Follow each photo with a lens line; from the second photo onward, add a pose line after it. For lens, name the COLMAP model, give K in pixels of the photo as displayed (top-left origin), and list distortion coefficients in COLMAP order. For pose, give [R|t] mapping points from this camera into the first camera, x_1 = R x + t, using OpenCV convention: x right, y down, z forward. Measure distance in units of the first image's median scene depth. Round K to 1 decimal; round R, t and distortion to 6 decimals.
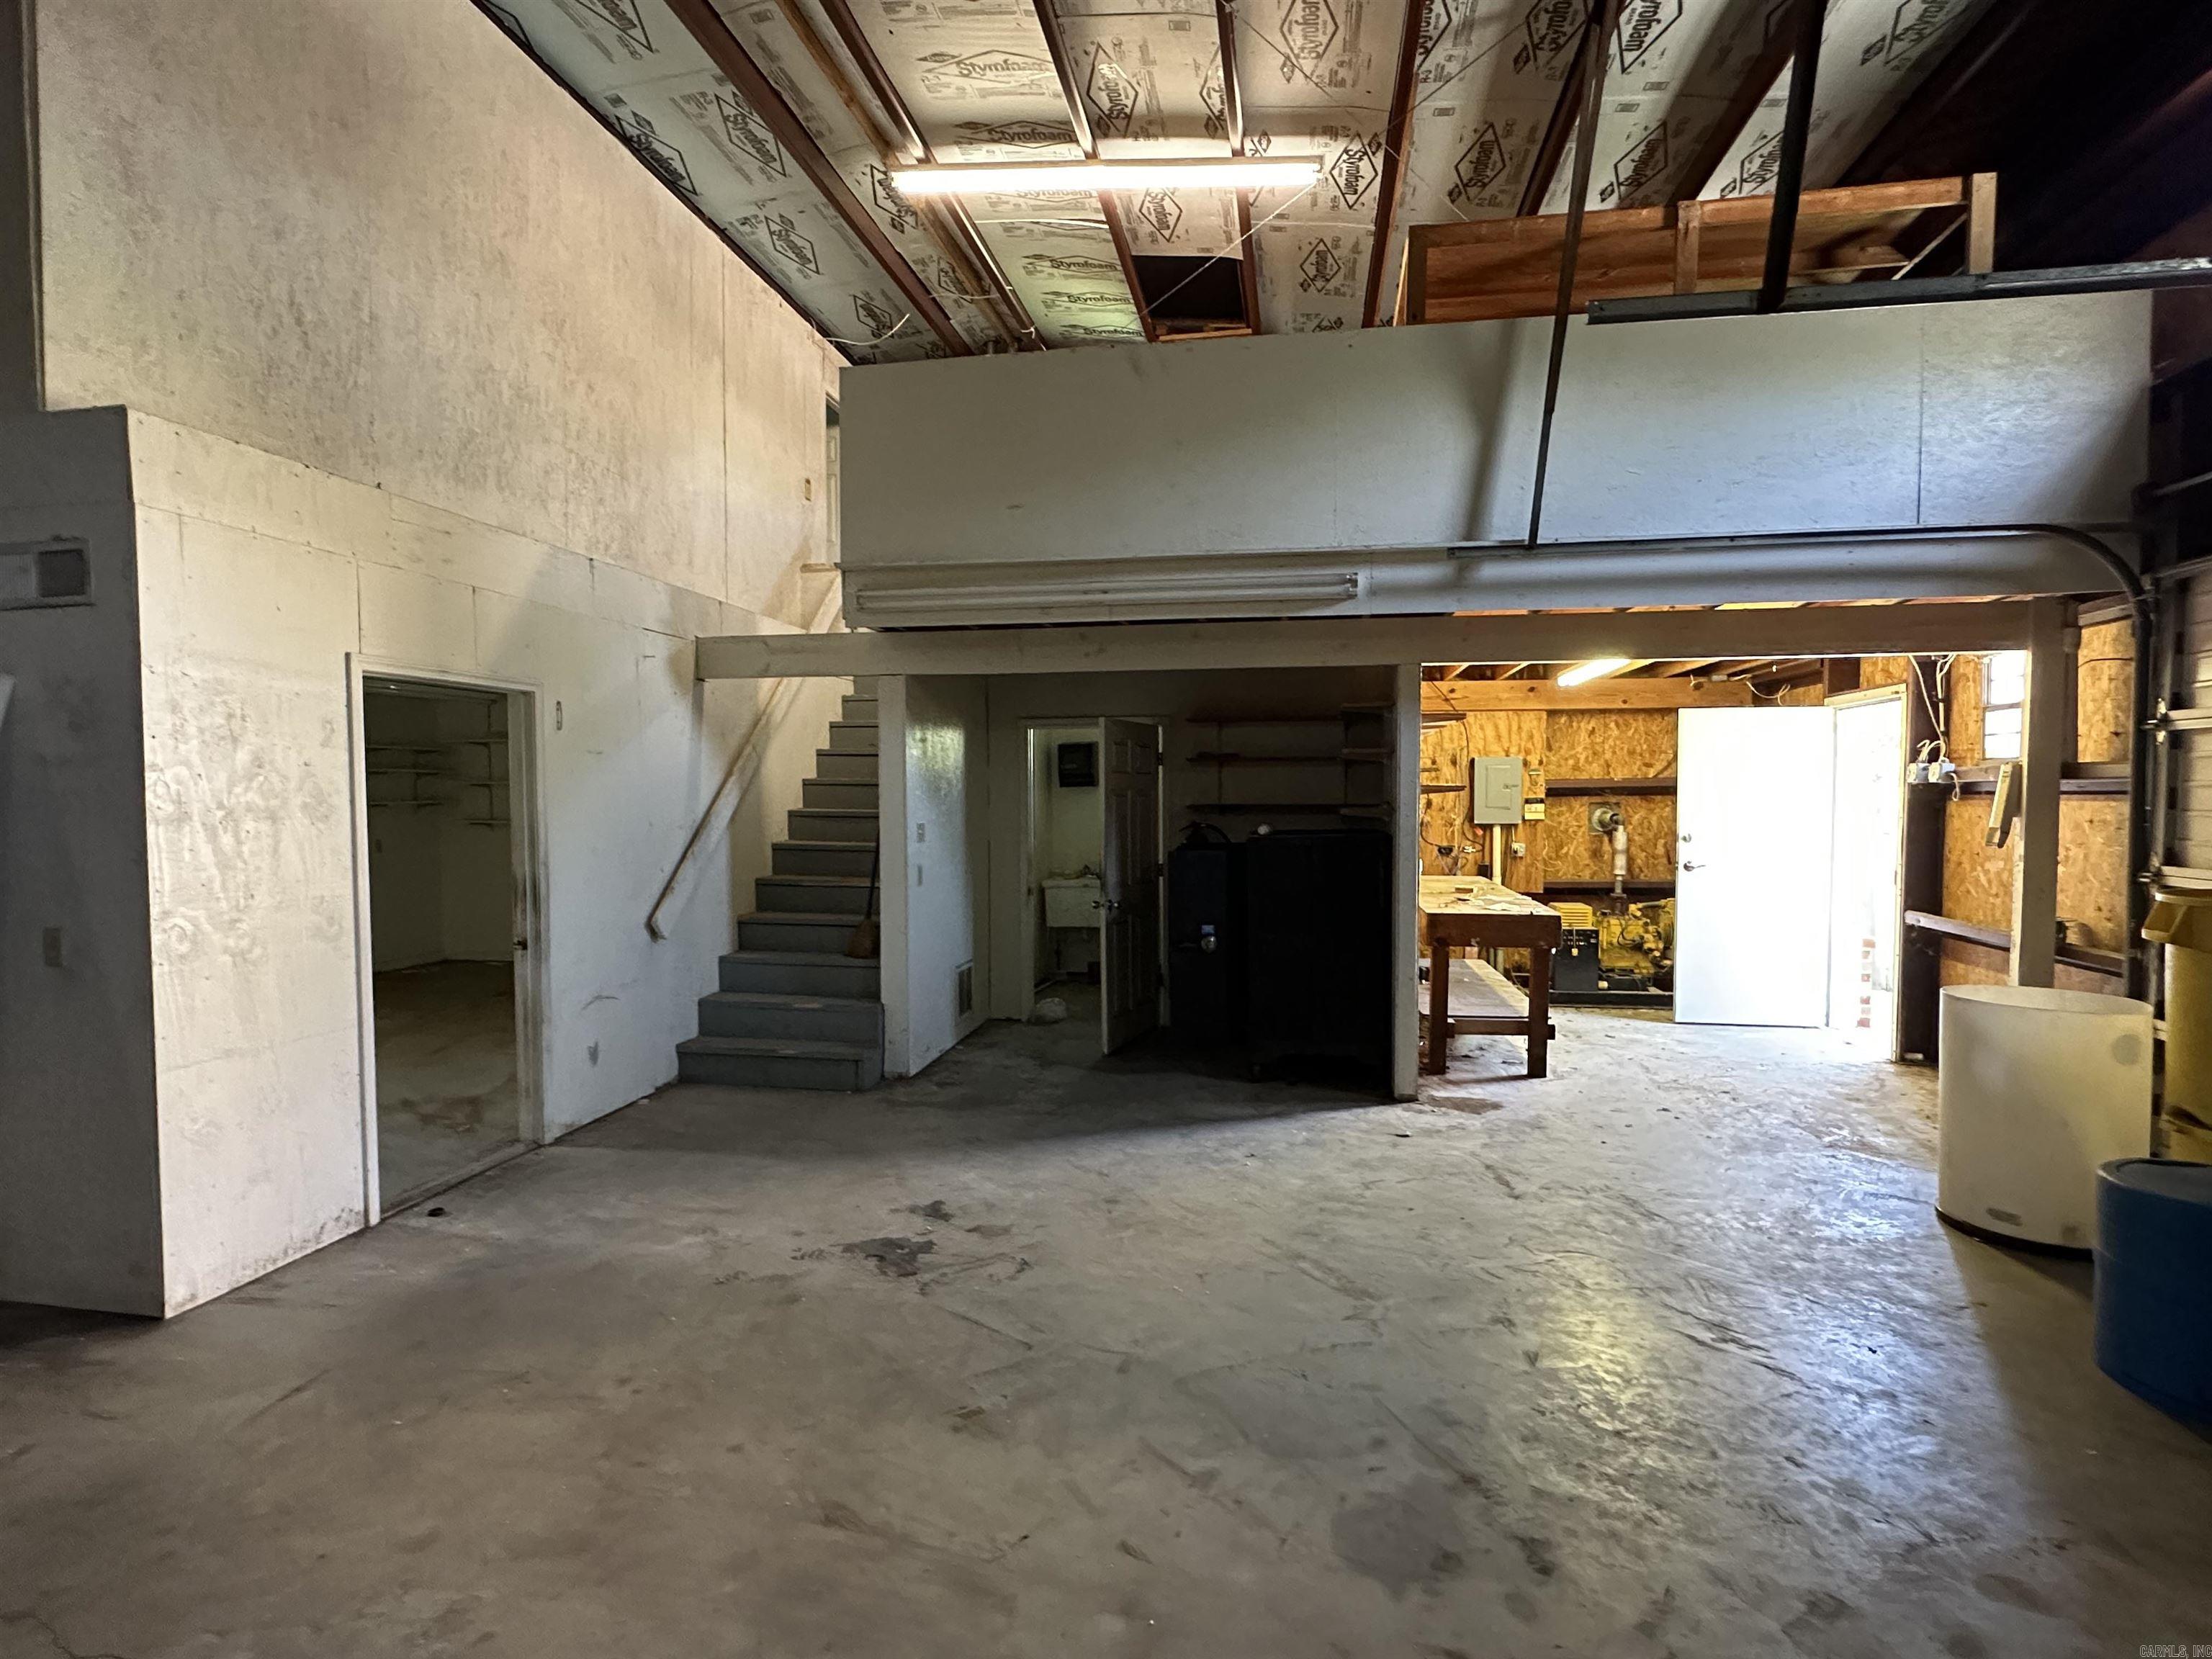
lens RADIAL K [[1117.6, 0, 1106.1], [0, 1117.6, 832.2], [0, 0, 1]] dist [0.002385, 0.000129]
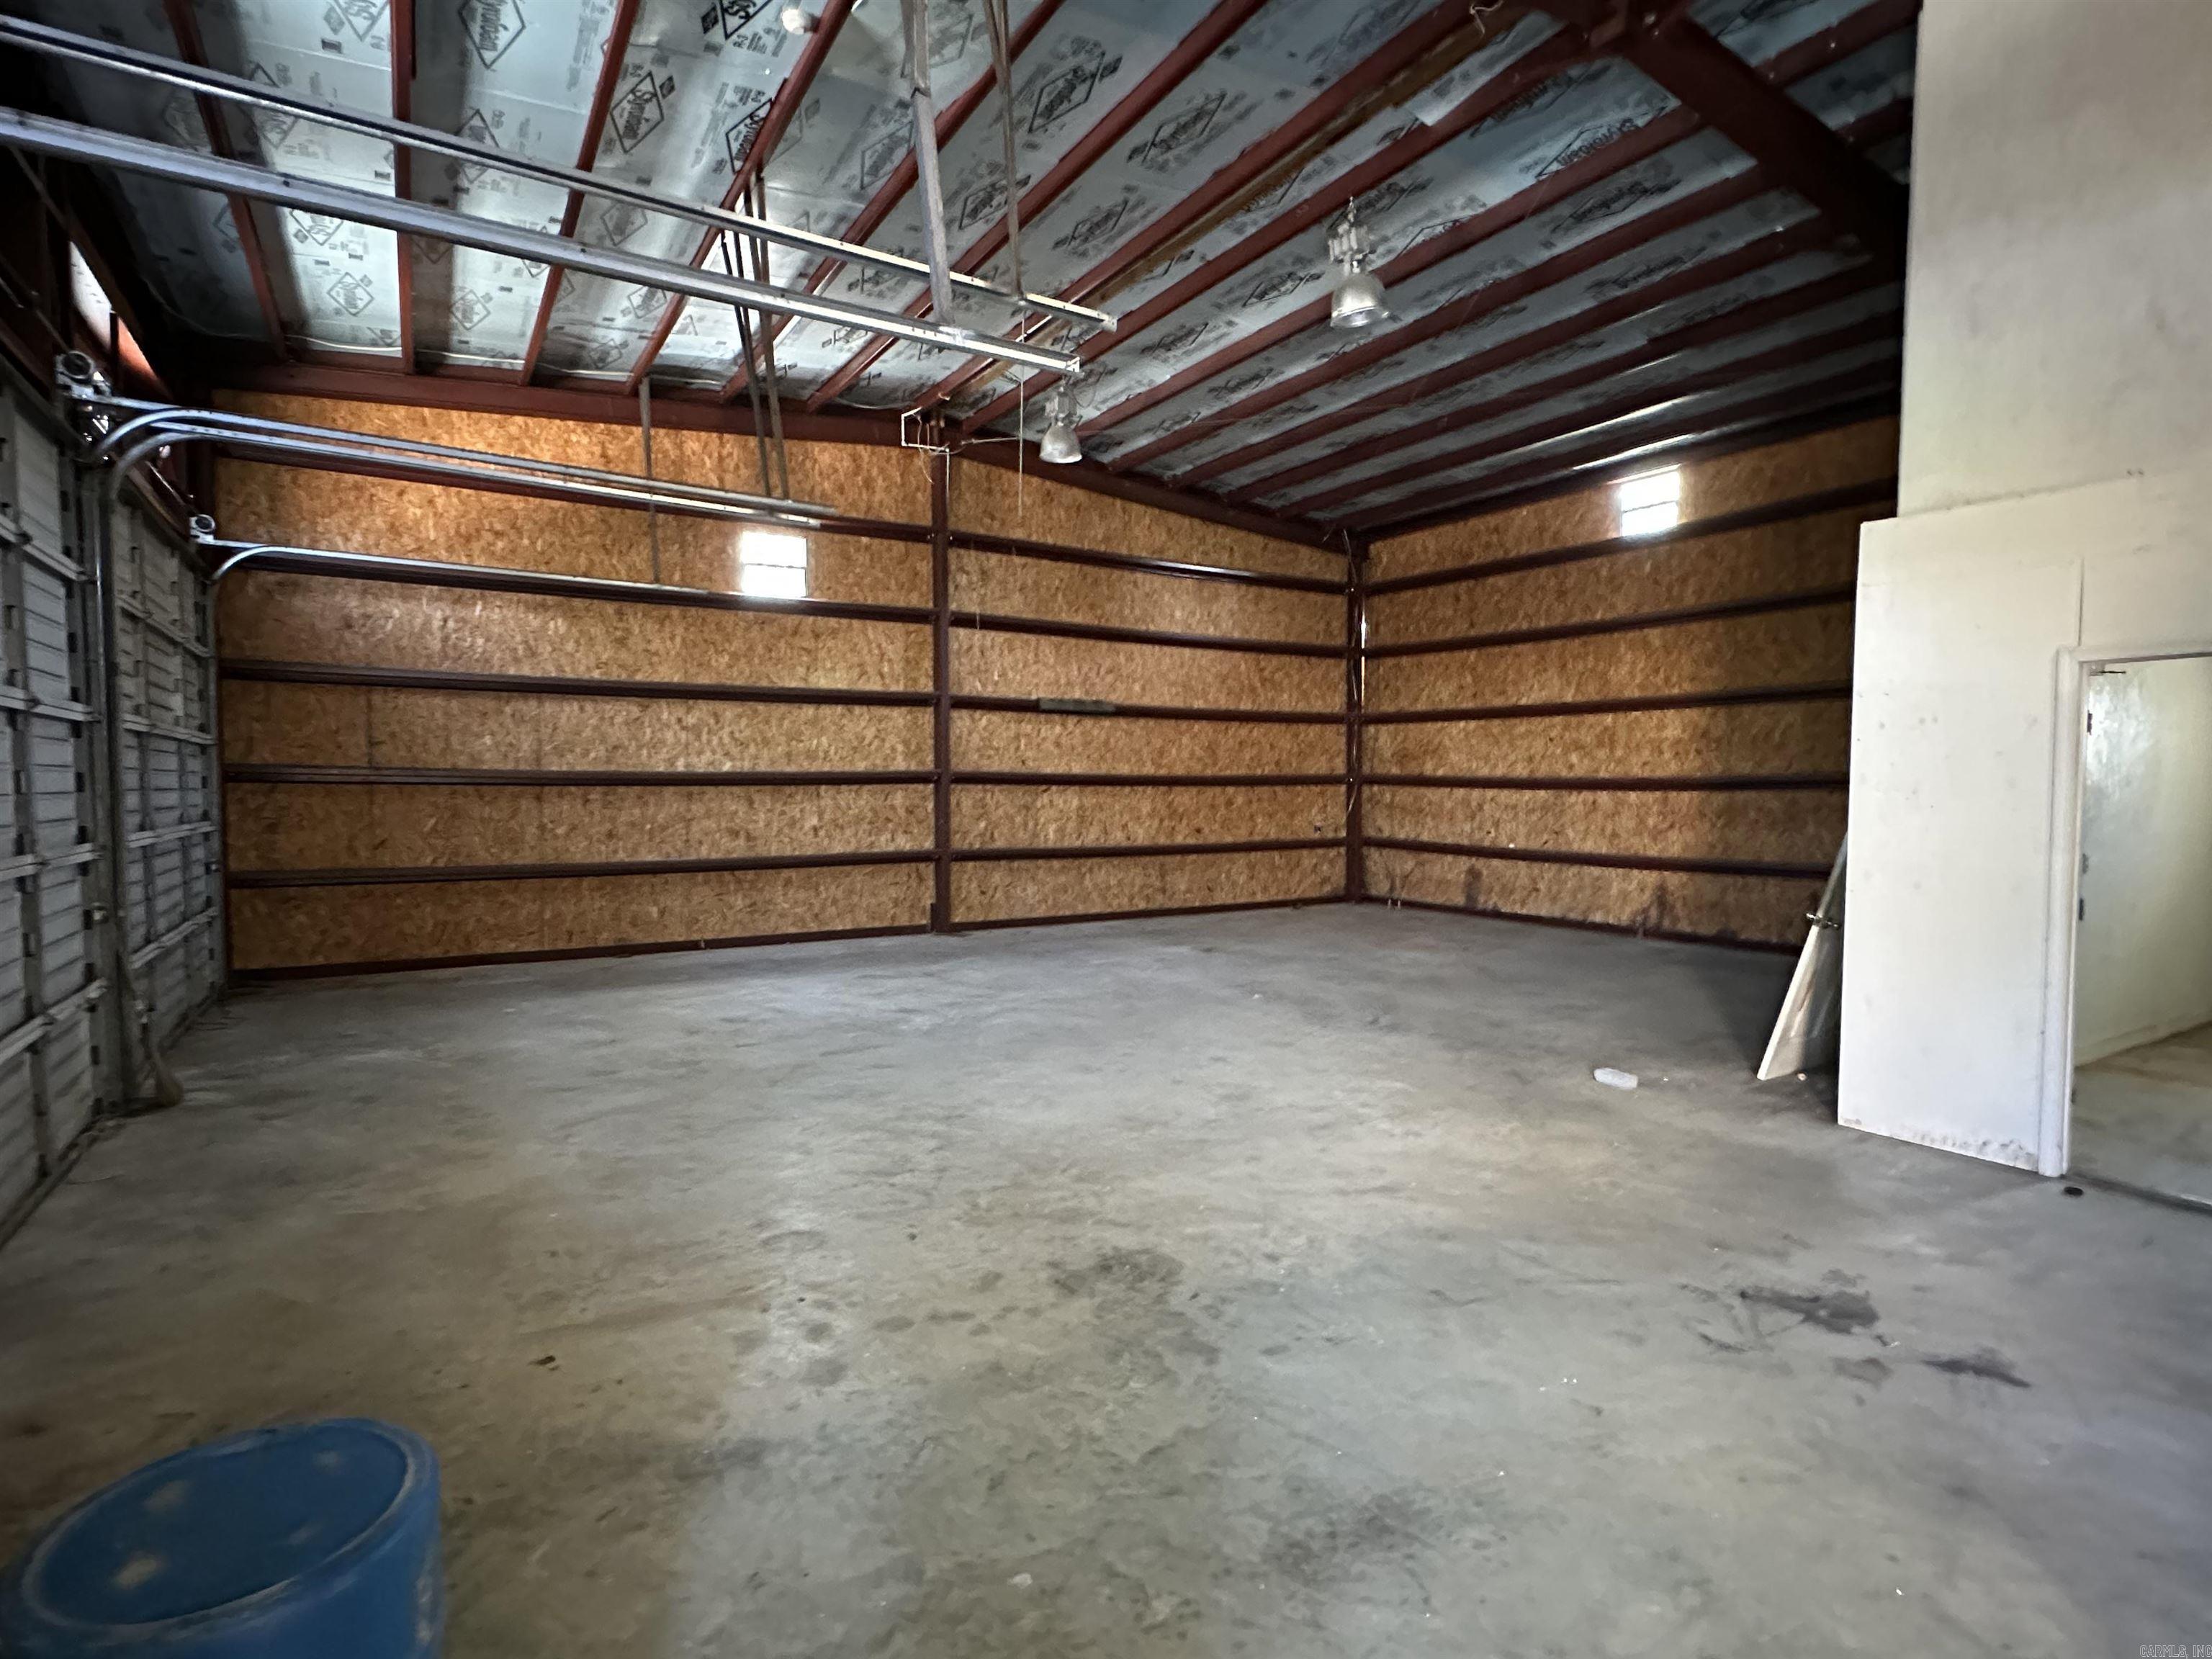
lens RADIAL K [[1117.6, 0, 1107.4], [0, 1117.6, 834.3], [0, 0, 1]] dist [0.002385, 0.000129]
pose [[-0.744967, 0.025014, -0.666632, 0.766967], [-0.032149, 0.996789, 0.073329, -0.029166], [0.666326, 0.076059, -0.741771, 1.229991]]
